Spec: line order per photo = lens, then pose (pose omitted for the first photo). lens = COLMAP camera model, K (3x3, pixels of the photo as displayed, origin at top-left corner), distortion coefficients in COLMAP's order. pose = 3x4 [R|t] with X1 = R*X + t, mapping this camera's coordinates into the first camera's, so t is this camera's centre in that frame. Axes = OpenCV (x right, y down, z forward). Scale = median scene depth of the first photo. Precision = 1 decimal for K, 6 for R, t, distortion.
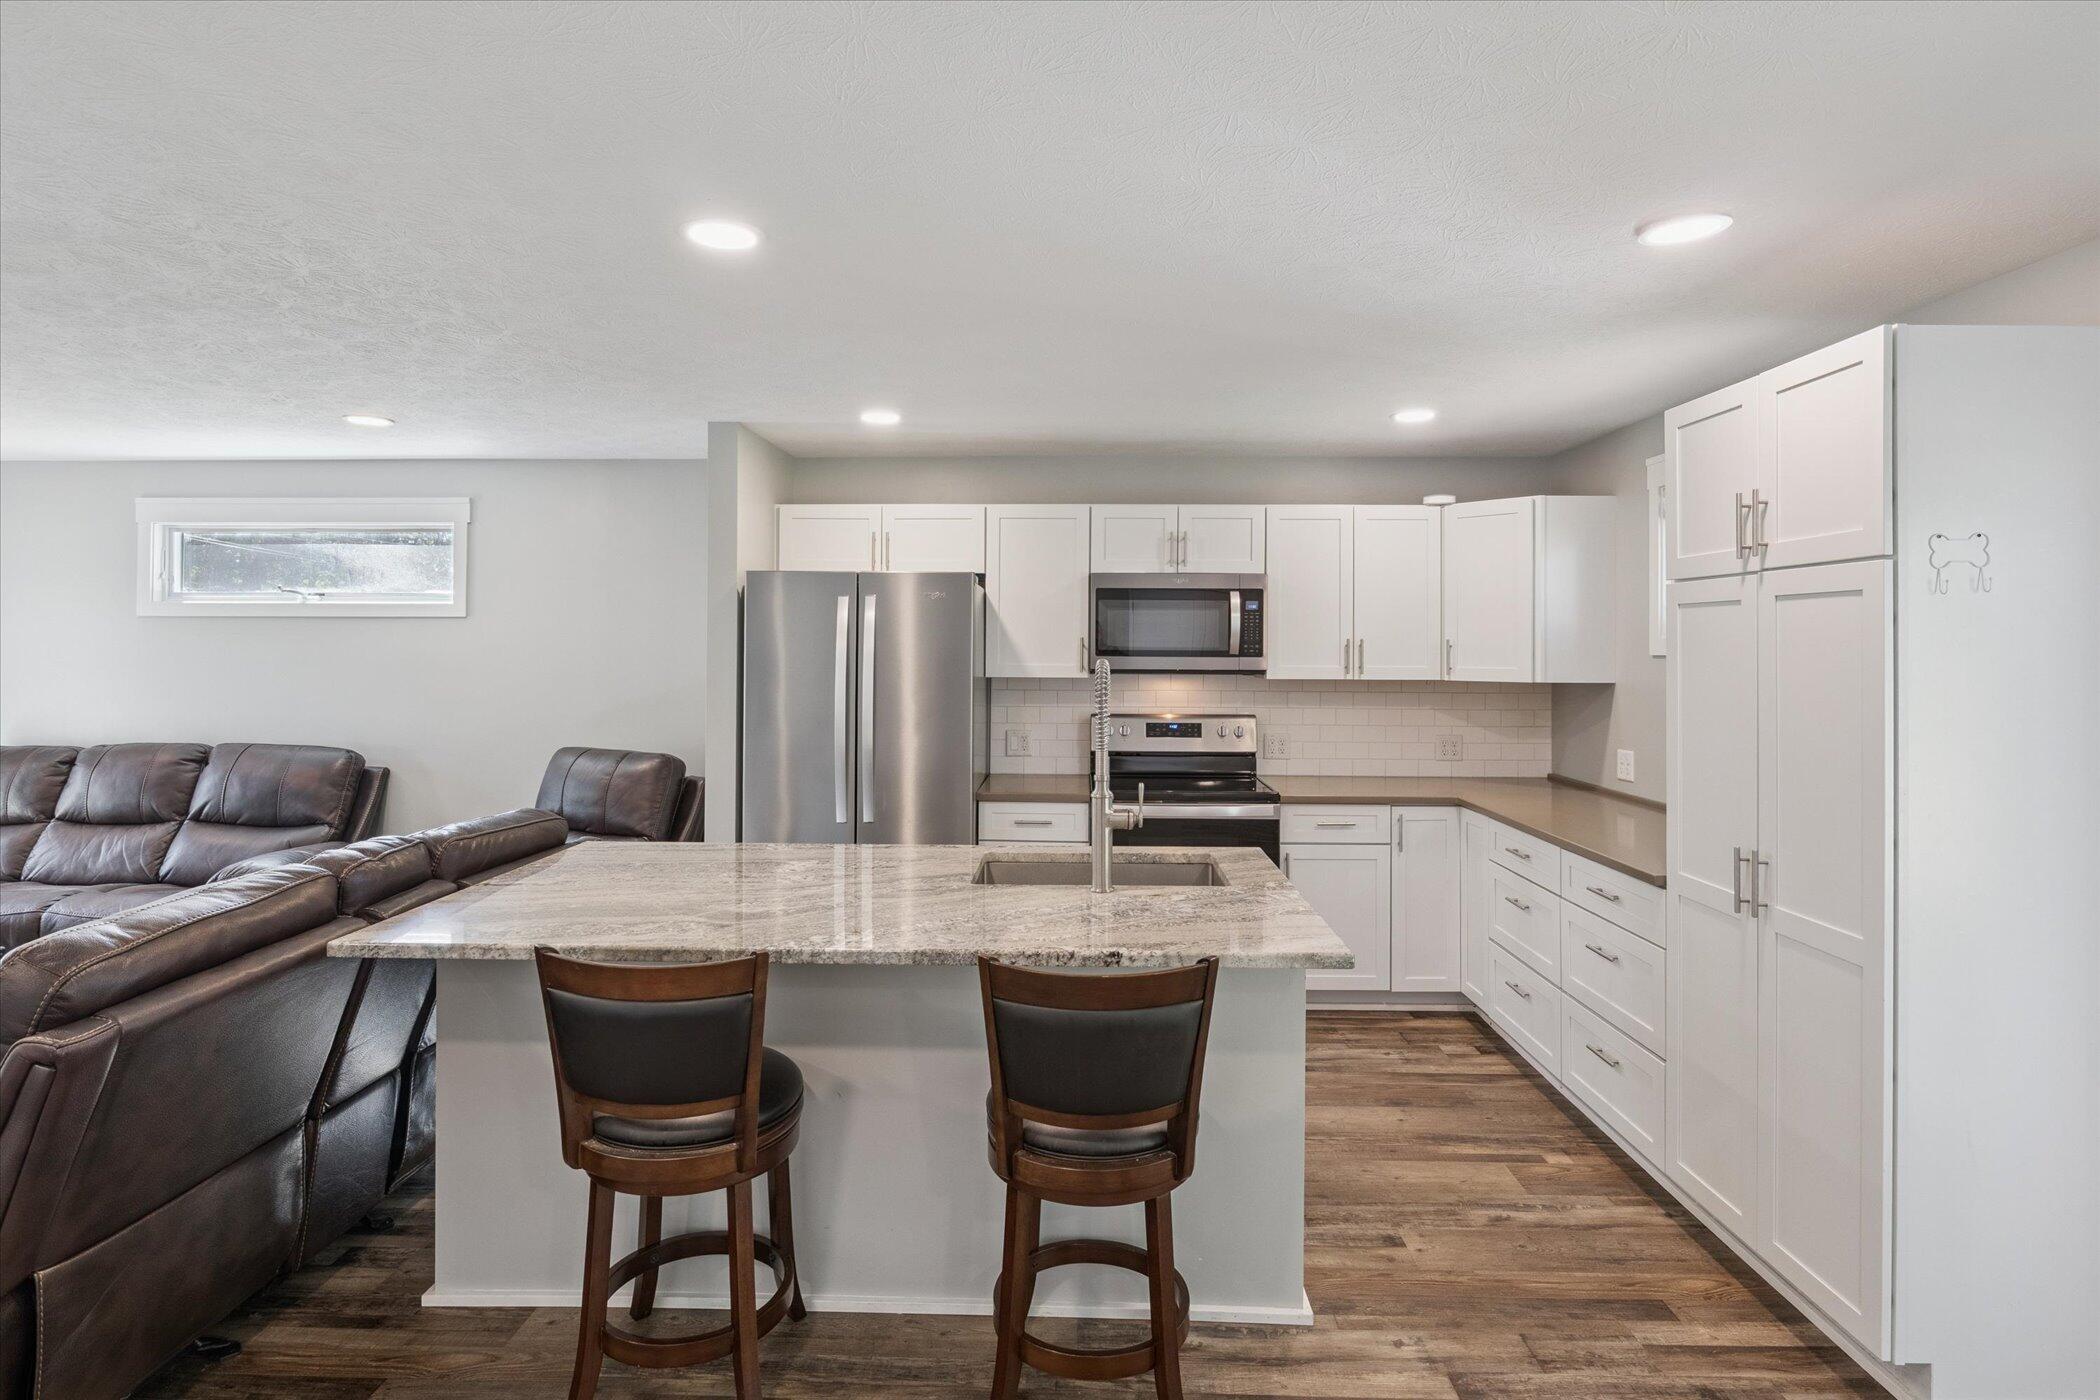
lens RADIAL K [[1077.2, 0, 1047.4], [0, 1077.2, 640.7], [0, 0, 1]] dist [-0.006713, -0.000791]
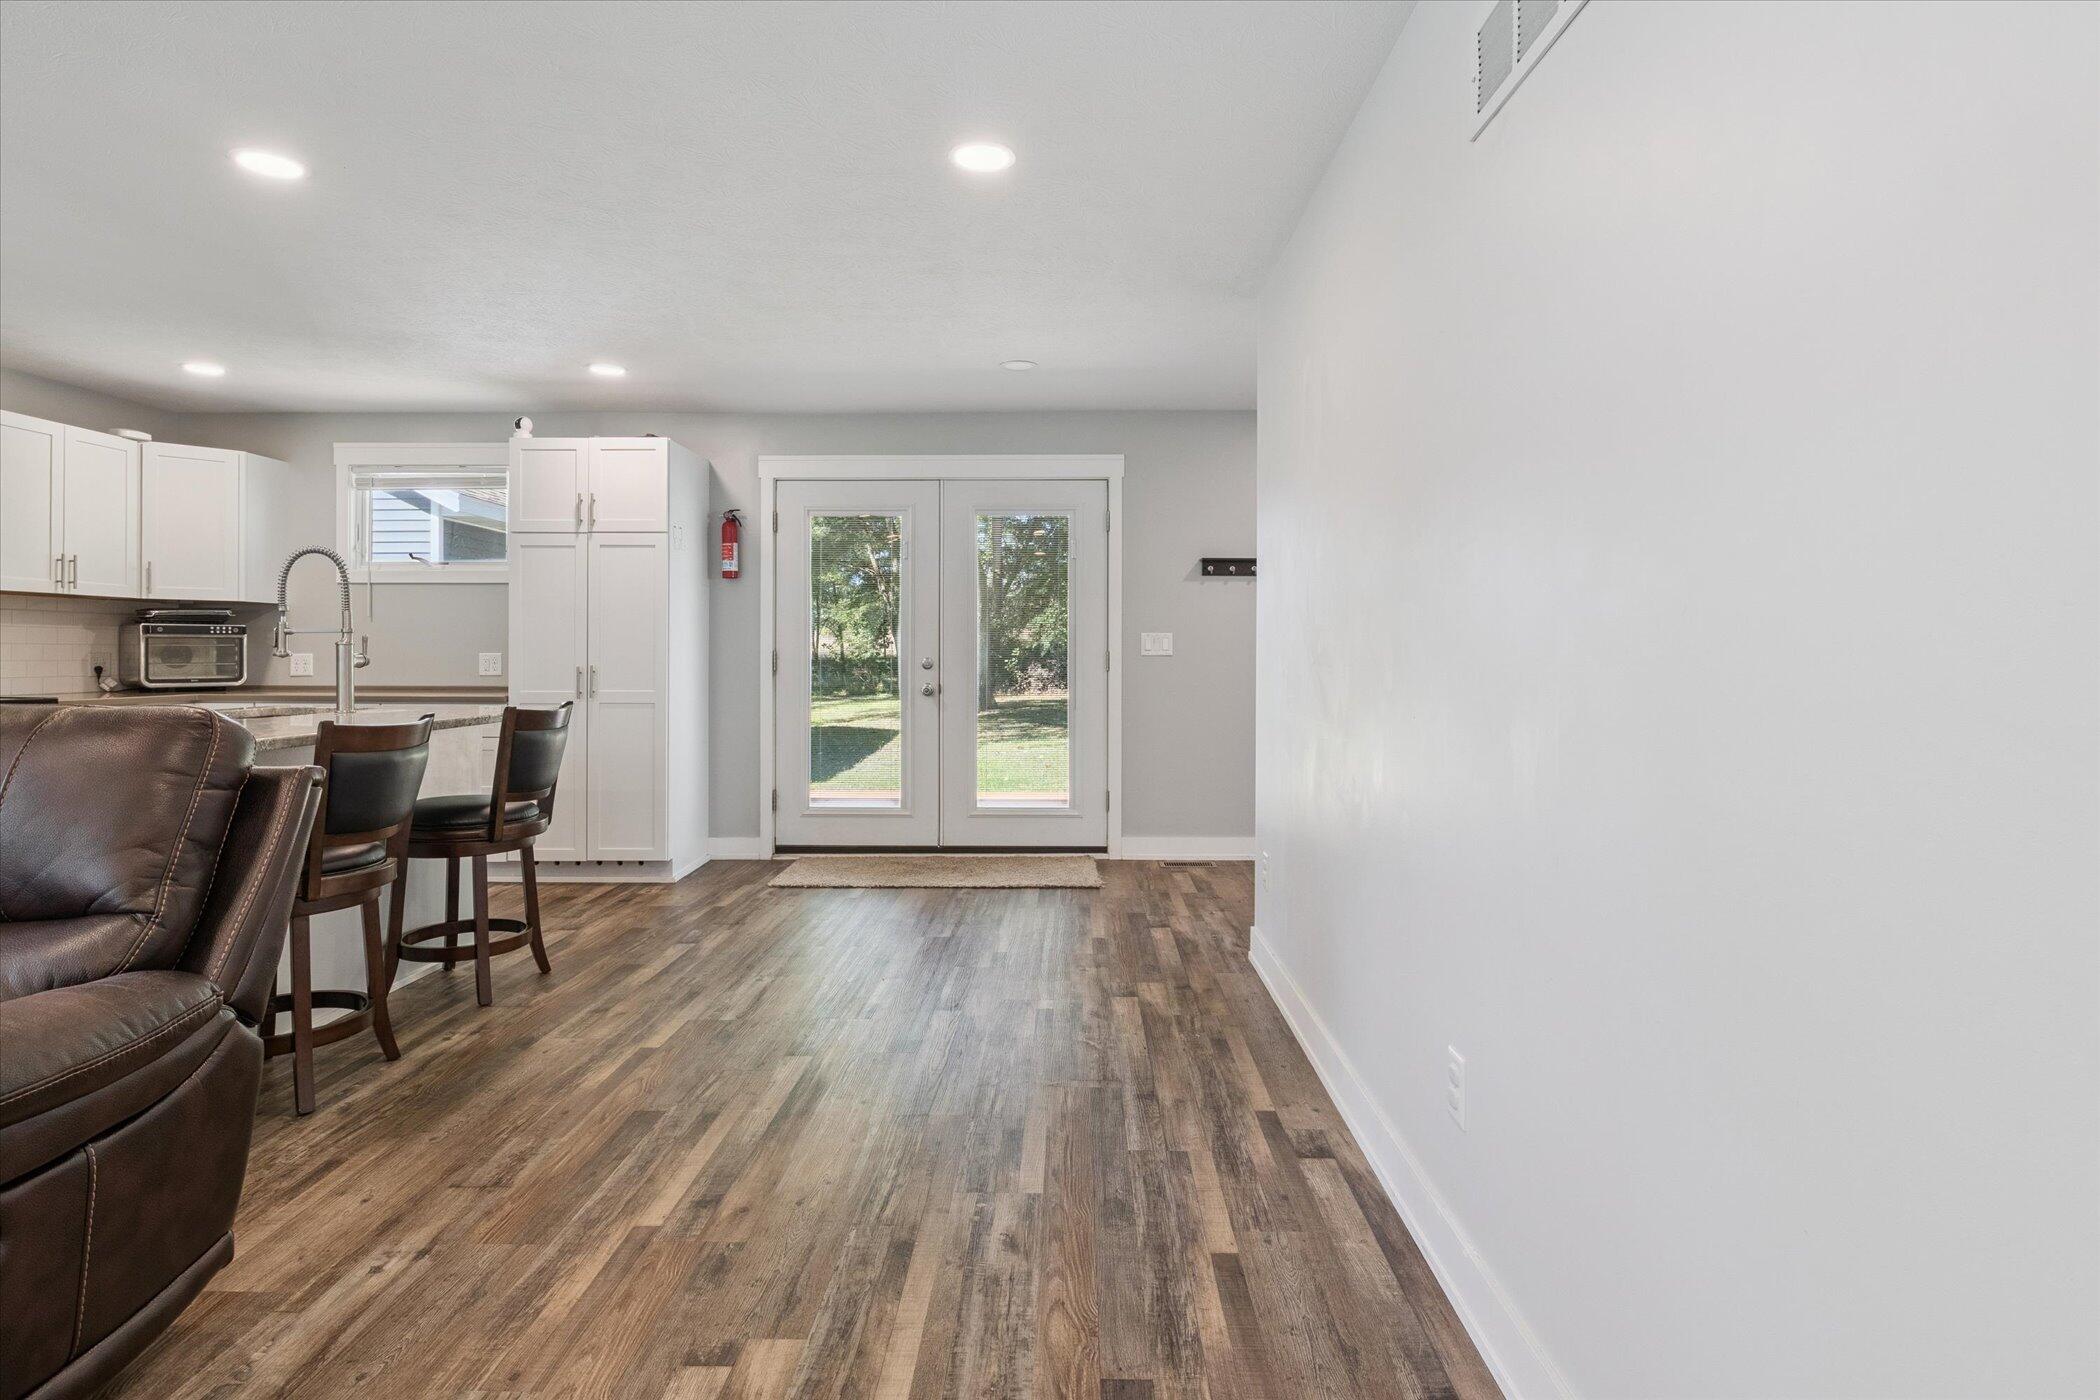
lens RADIAL K [[1067.8, 0, 1055.6], [0, 1067.8, 646.7], [0, 0, 1]] dist [-0.004603, -0.000772]
pose [[-0.008485, 0.001493, 0.999963, -0.721357], [-0.010389, 0.999945, -0.001581, 0.076985], [-0.999910, -0.010402, -0.008469, 0.057563]]
